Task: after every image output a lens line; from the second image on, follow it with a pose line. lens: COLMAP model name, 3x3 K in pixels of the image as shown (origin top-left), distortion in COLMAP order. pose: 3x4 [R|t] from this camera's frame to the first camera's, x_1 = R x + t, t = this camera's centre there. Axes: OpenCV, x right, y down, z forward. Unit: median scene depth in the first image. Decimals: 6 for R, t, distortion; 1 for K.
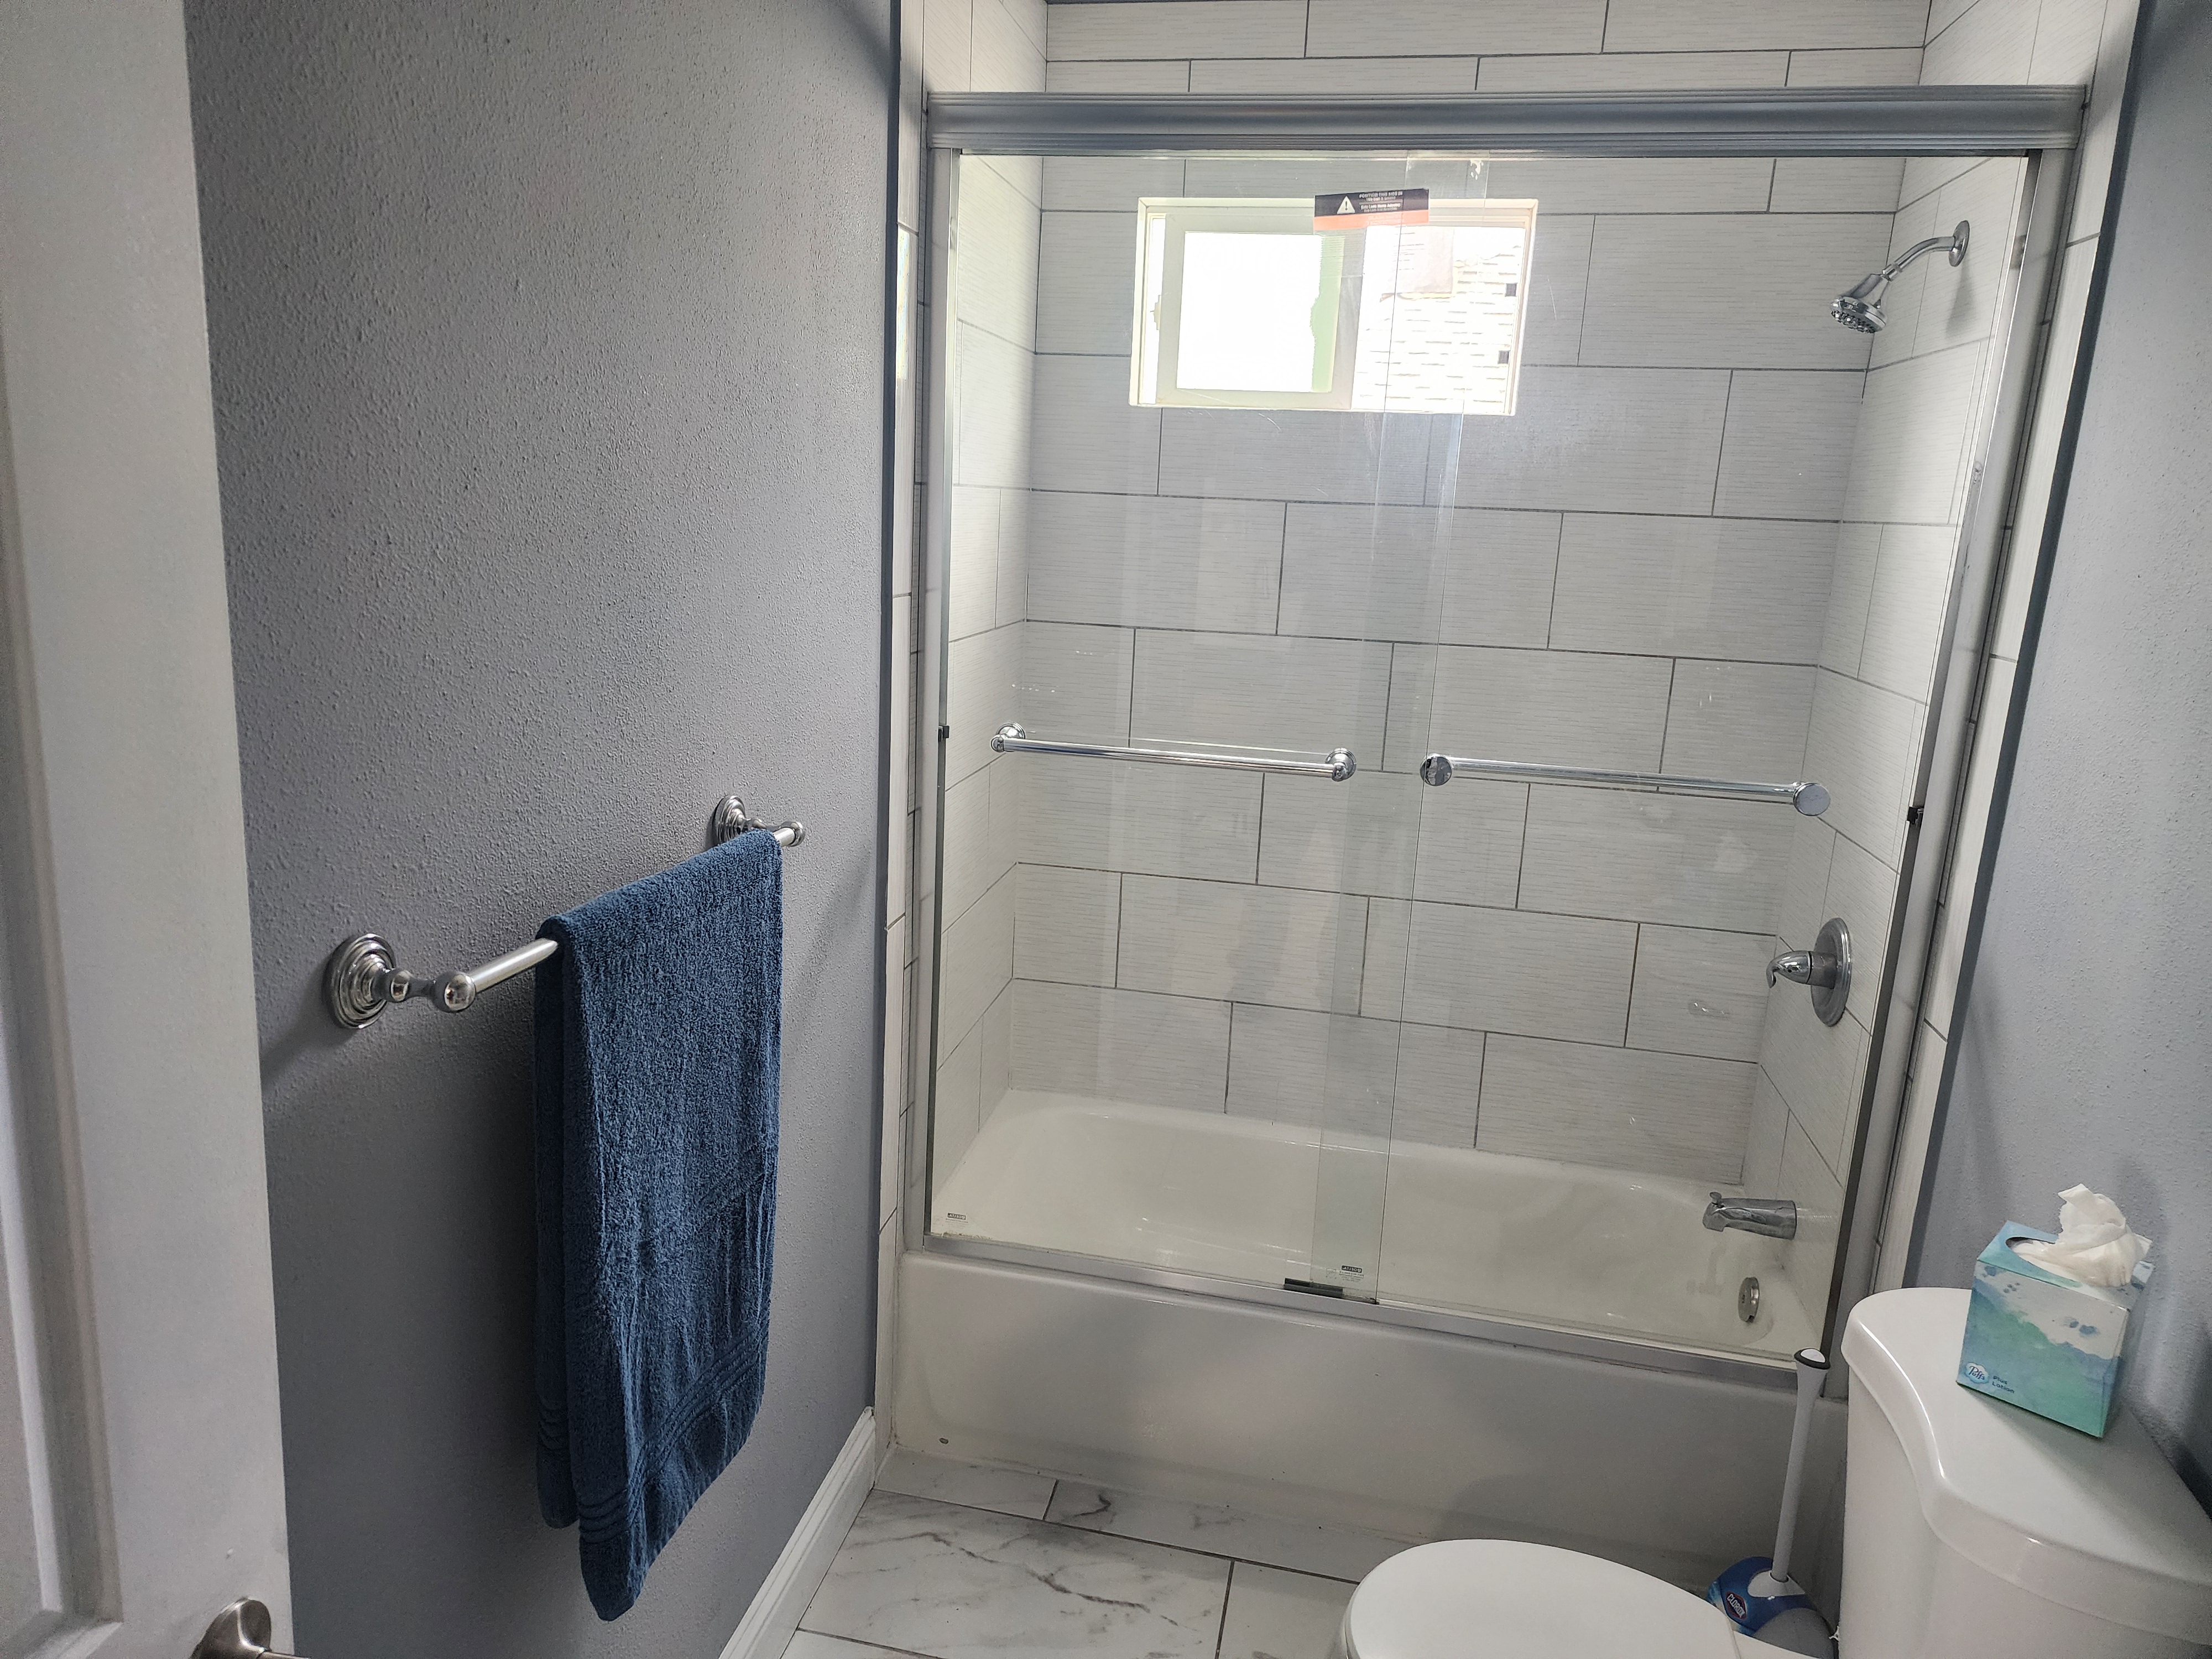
lens RADIAL K [[1466.6, 0, 1103.9], [0, 1466.6, 814.0], [0, 0, 1]] dist [0.039984, -0.020343]
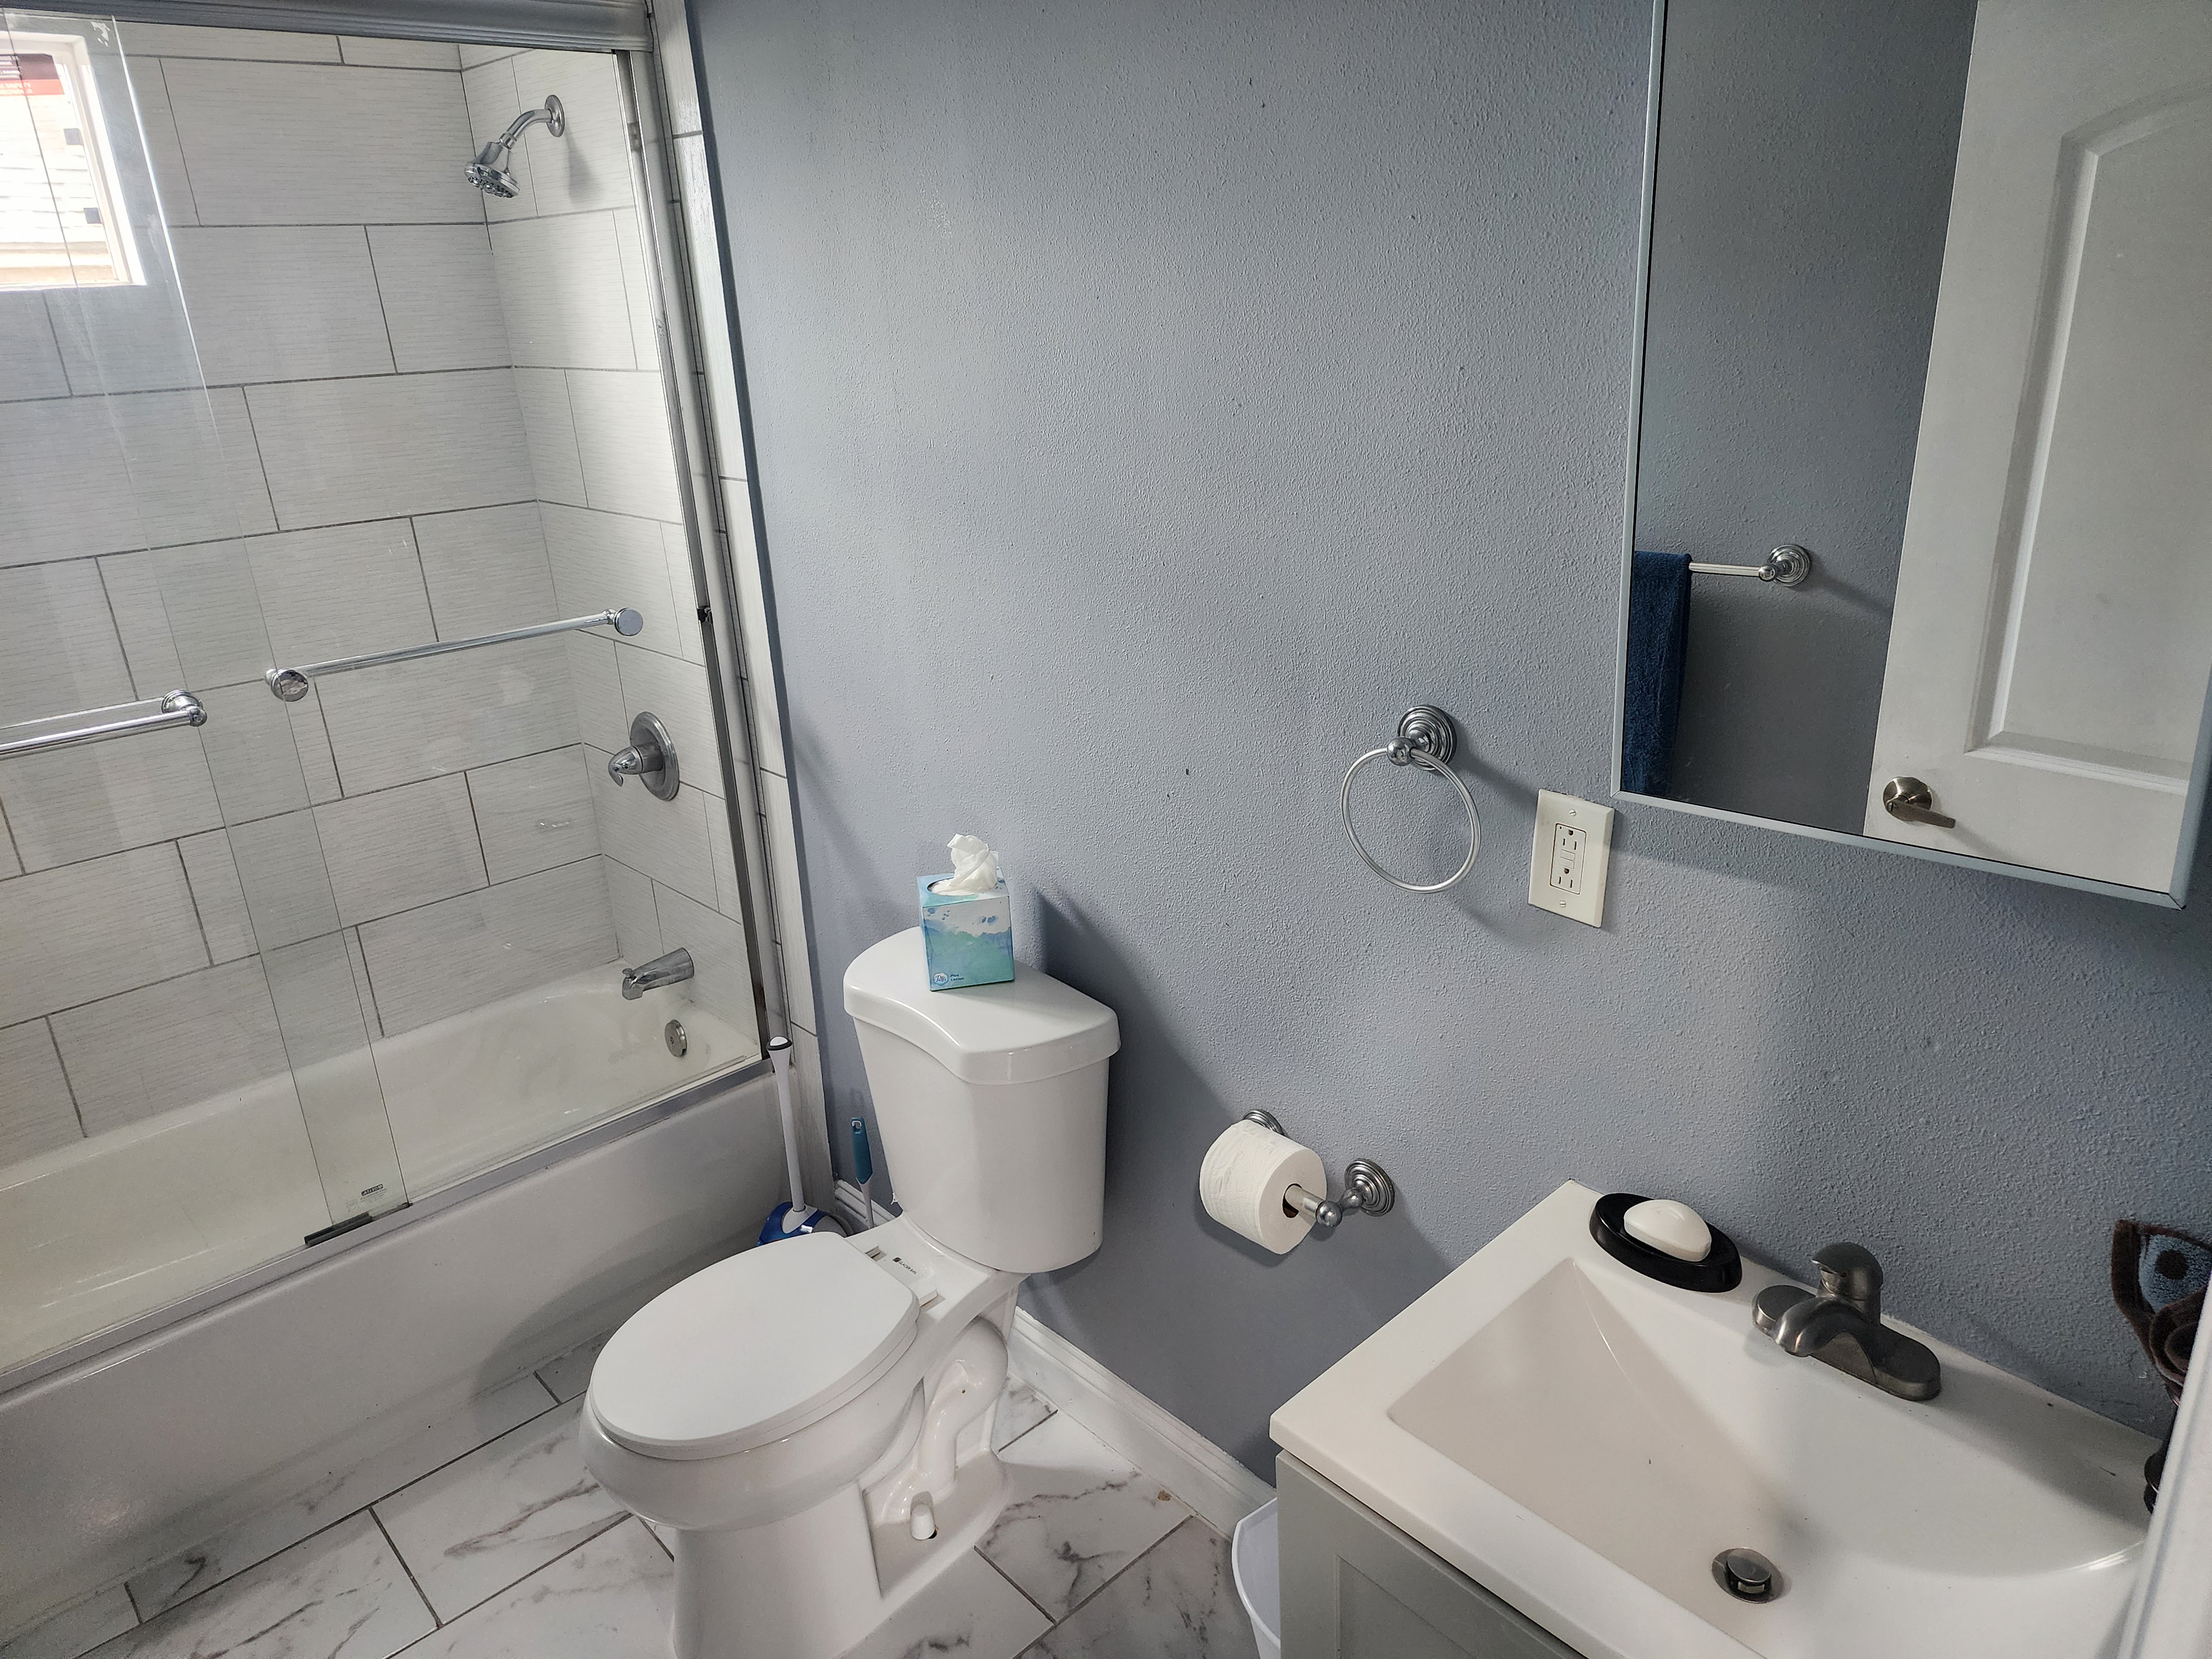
lens RADIAL K [[1466.6, 0, 1116.4], [0, 1466.6, 830.6], [0, 0, 1]] dist [0.039984, -0.020343]
pose [[0.576874, -0.353543, 0.736359, -0.202273], [0.243252, 0.934934, 0.258316, -0.058069], [-0.779773, 0.030105, 0.625339, -0.031037]]
